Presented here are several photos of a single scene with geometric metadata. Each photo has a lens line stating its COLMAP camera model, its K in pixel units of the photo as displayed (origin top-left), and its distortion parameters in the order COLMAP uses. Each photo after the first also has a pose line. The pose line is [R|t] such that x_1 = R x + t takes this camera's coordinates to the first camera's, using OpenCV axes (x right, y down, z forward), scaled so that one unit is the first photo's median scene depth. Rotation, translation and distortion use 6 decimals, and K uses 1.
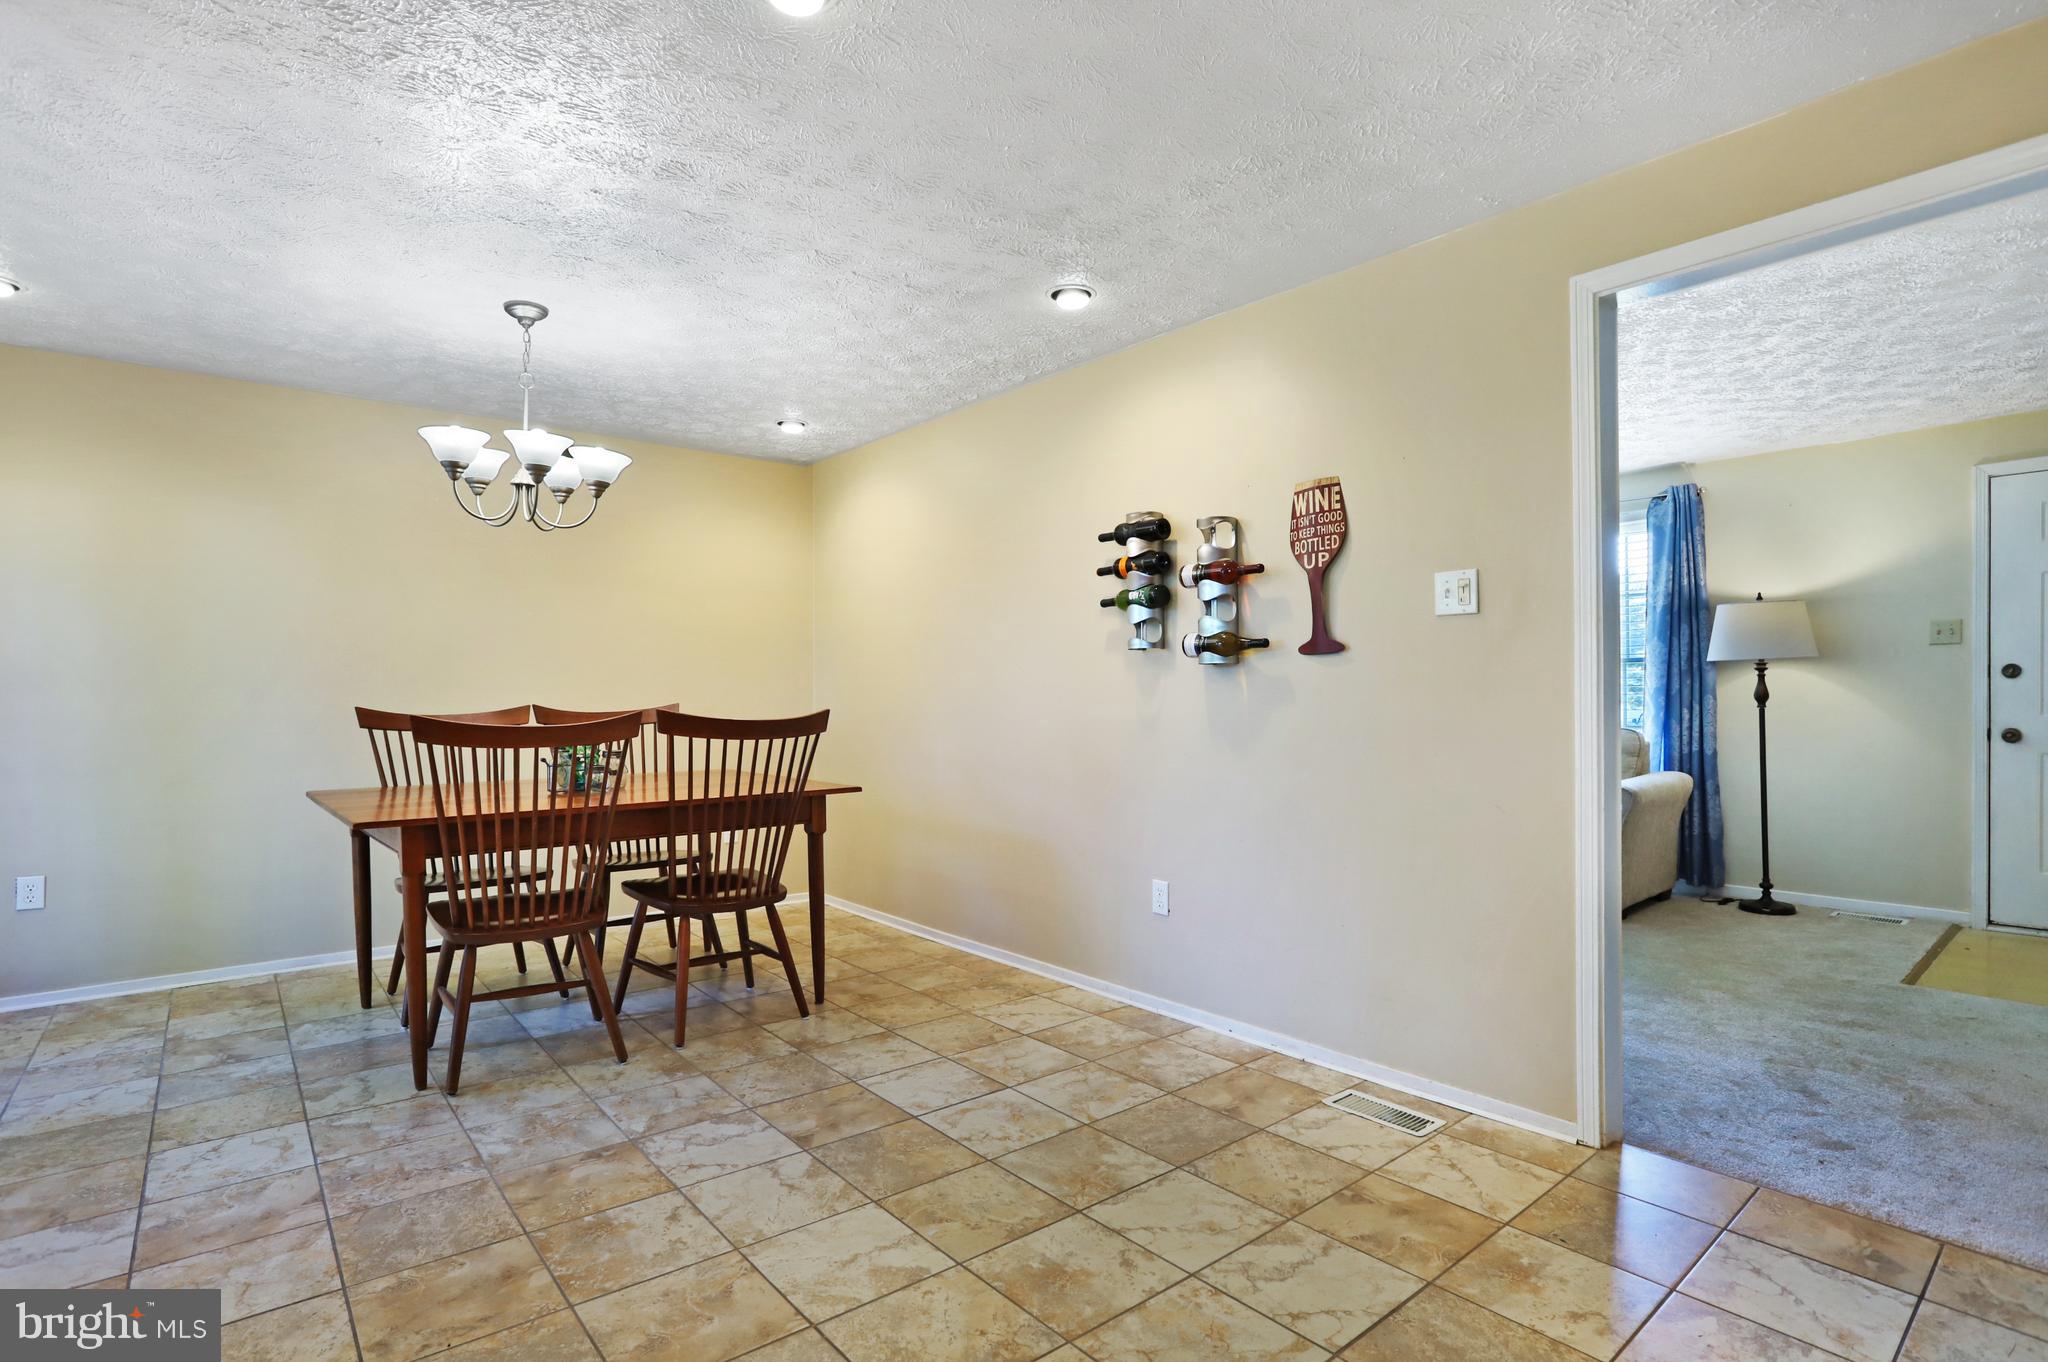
lens RADIAL K [[1014.8, 0, 1012.8], [0, 1014.8, 697.8], [0, 0, 1]] dist [-0.049109, 0.015268]
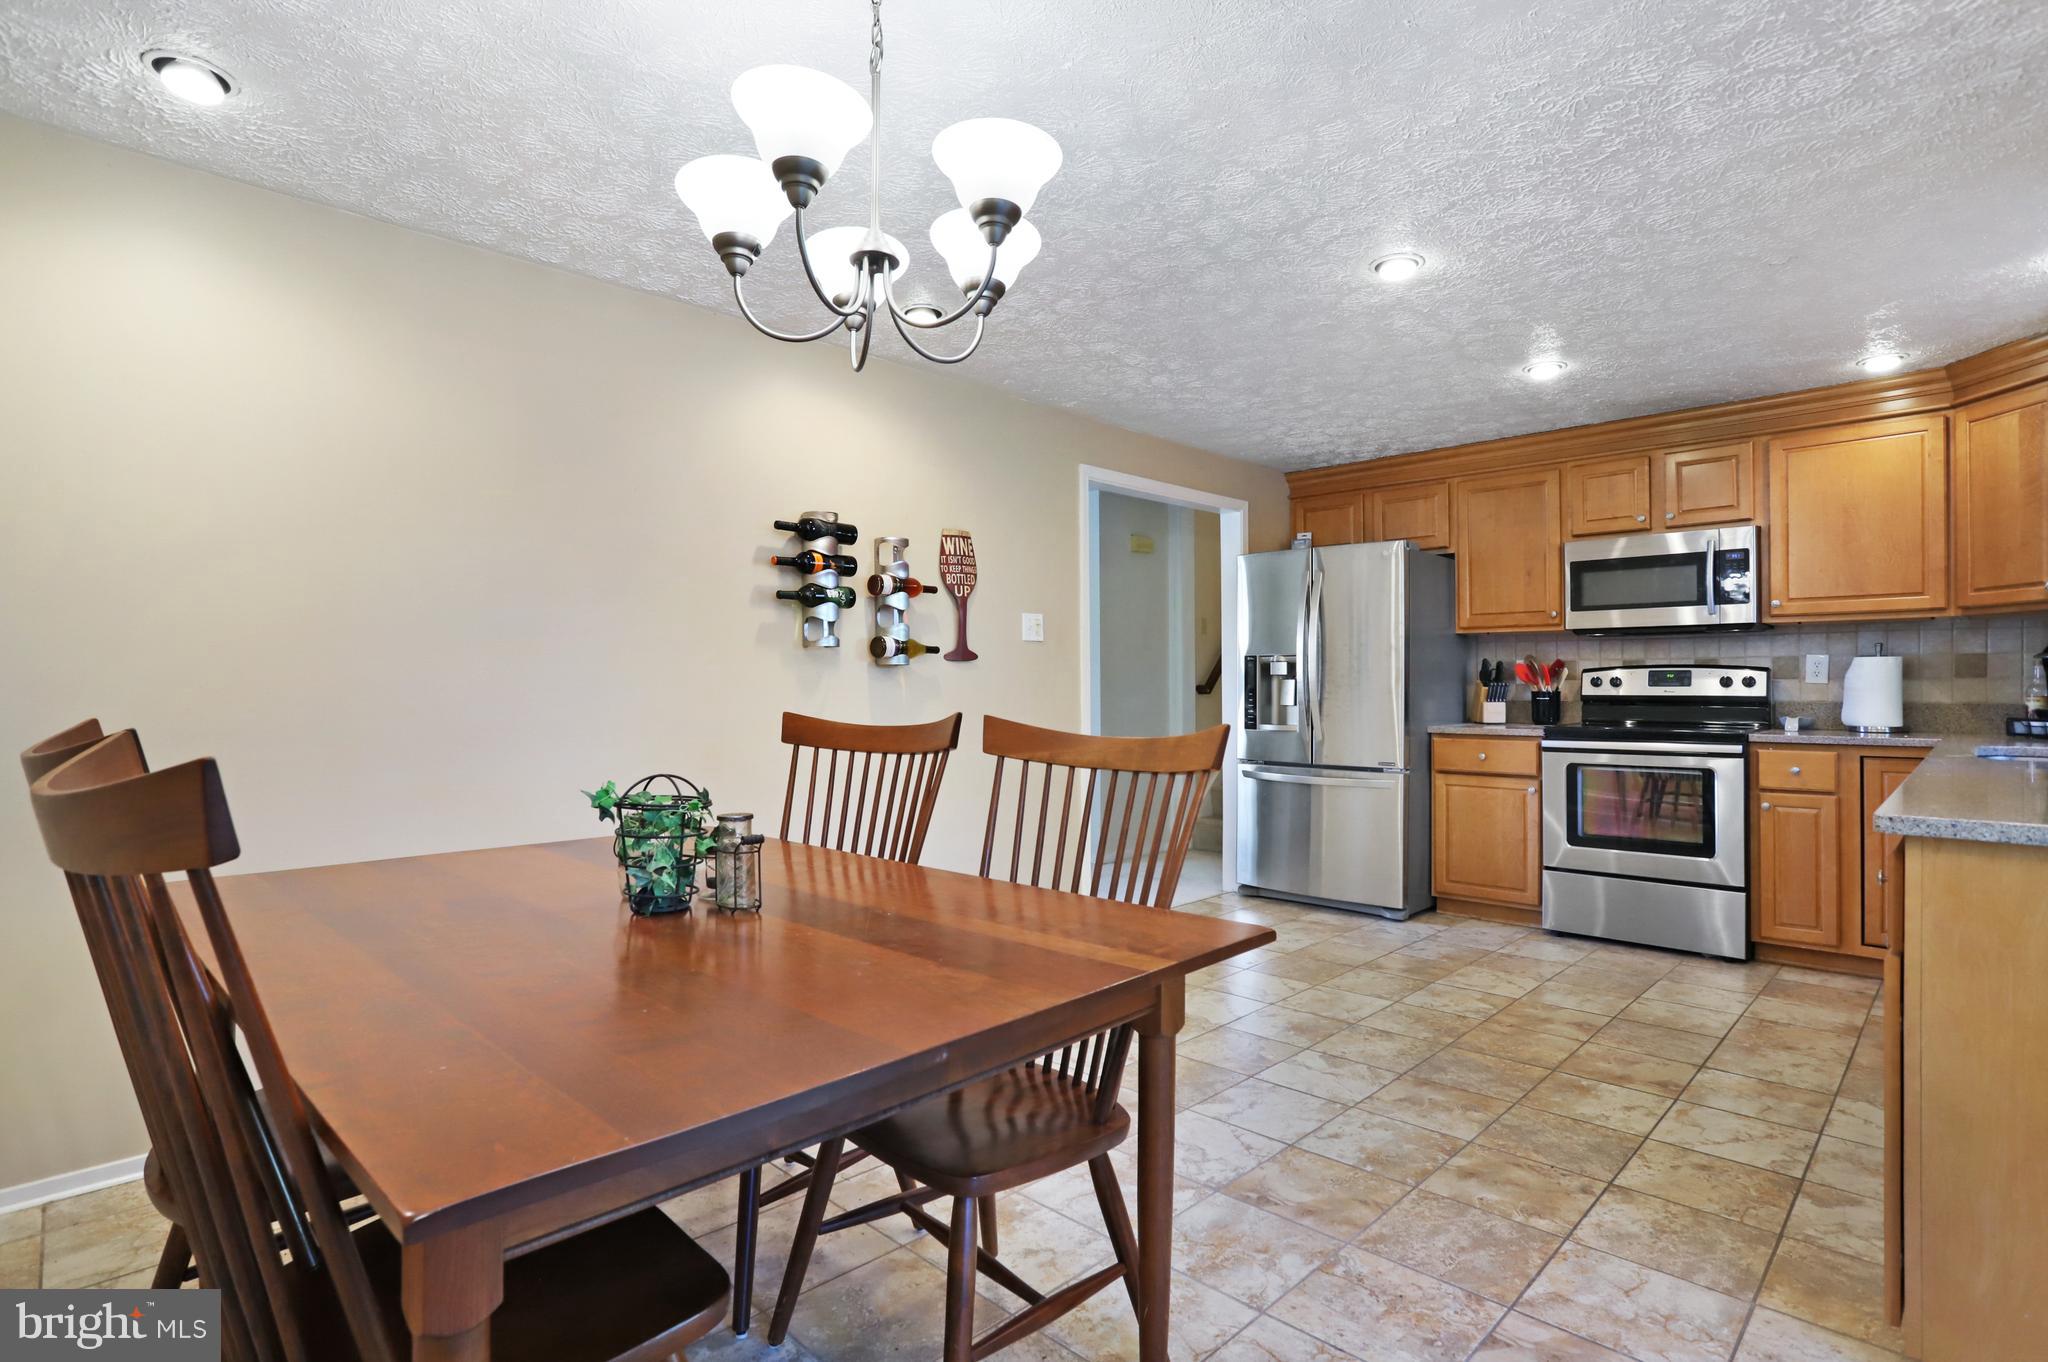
lens RADIAL K [[1014.8, 0, 1043.5], [0, 1014.8, 683.1], [0, 0, 1]] dist [-0.049109, 0.015268]
pose [[-0.122021, 0.007226, 0.992501, -1.206988], [-0.006129, 0.999949, -0.008034, -0.006056], [-0.992509, -0.007063, -0.121970, 1.212739]]
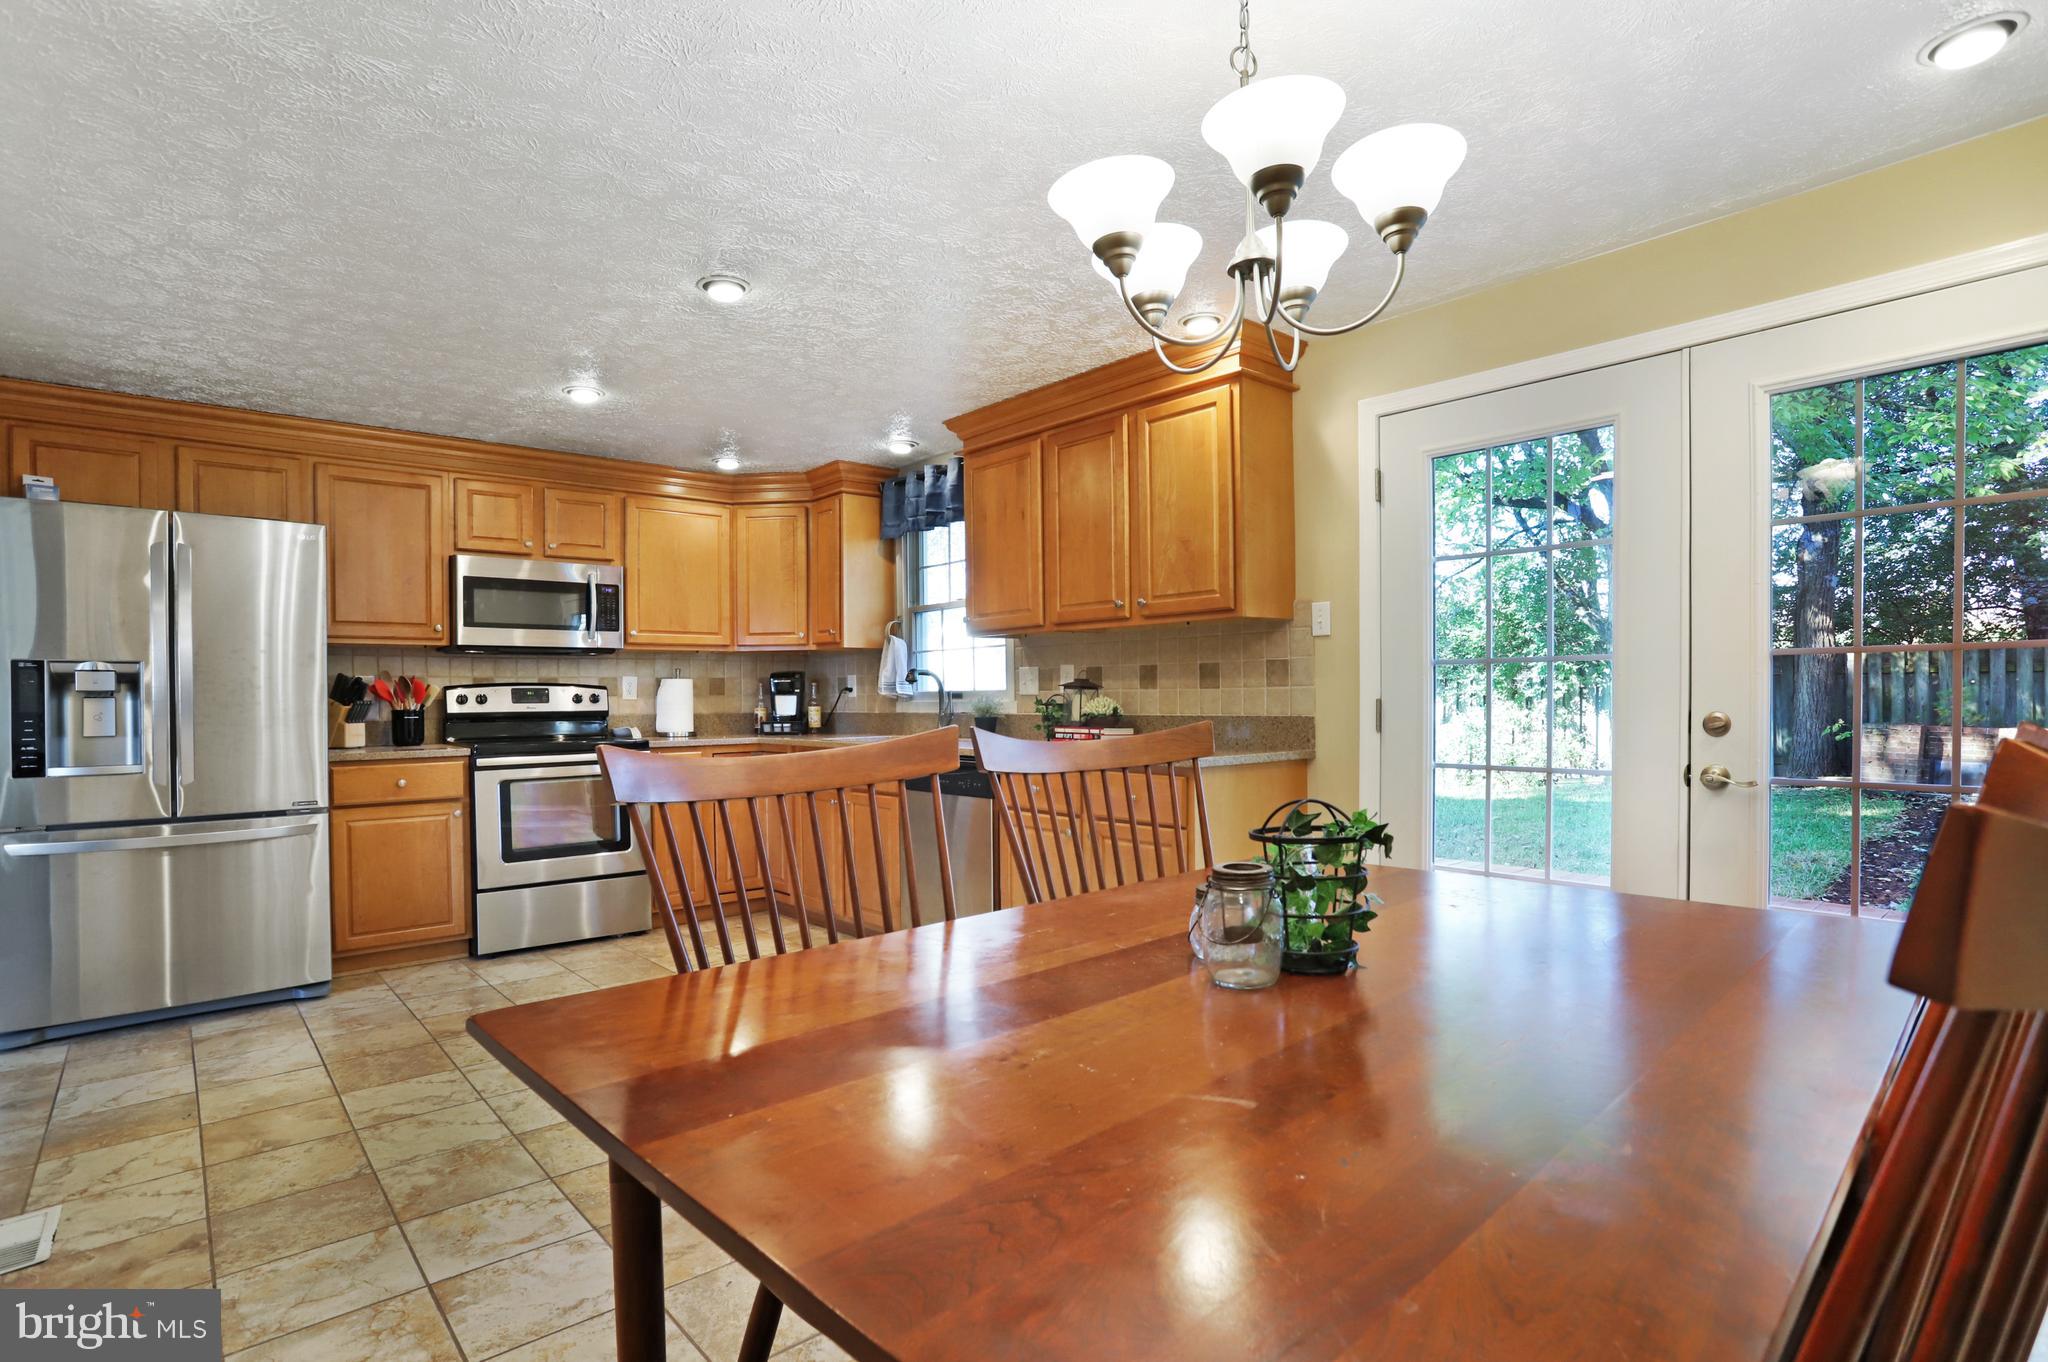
lens RADIAL K [[1014.8, 0, 1018.5], [0, 1014.8, 701.7], [0, 0, 1]] dist [-0.049109, 0.015268]
pose [[-0.999107, 0.014238, -0.039789, -0.421748], [0.014349, 0.999894, -0.002501, -0.005973], [0.039749, -0.003070, -0.999205, 1.849906]]
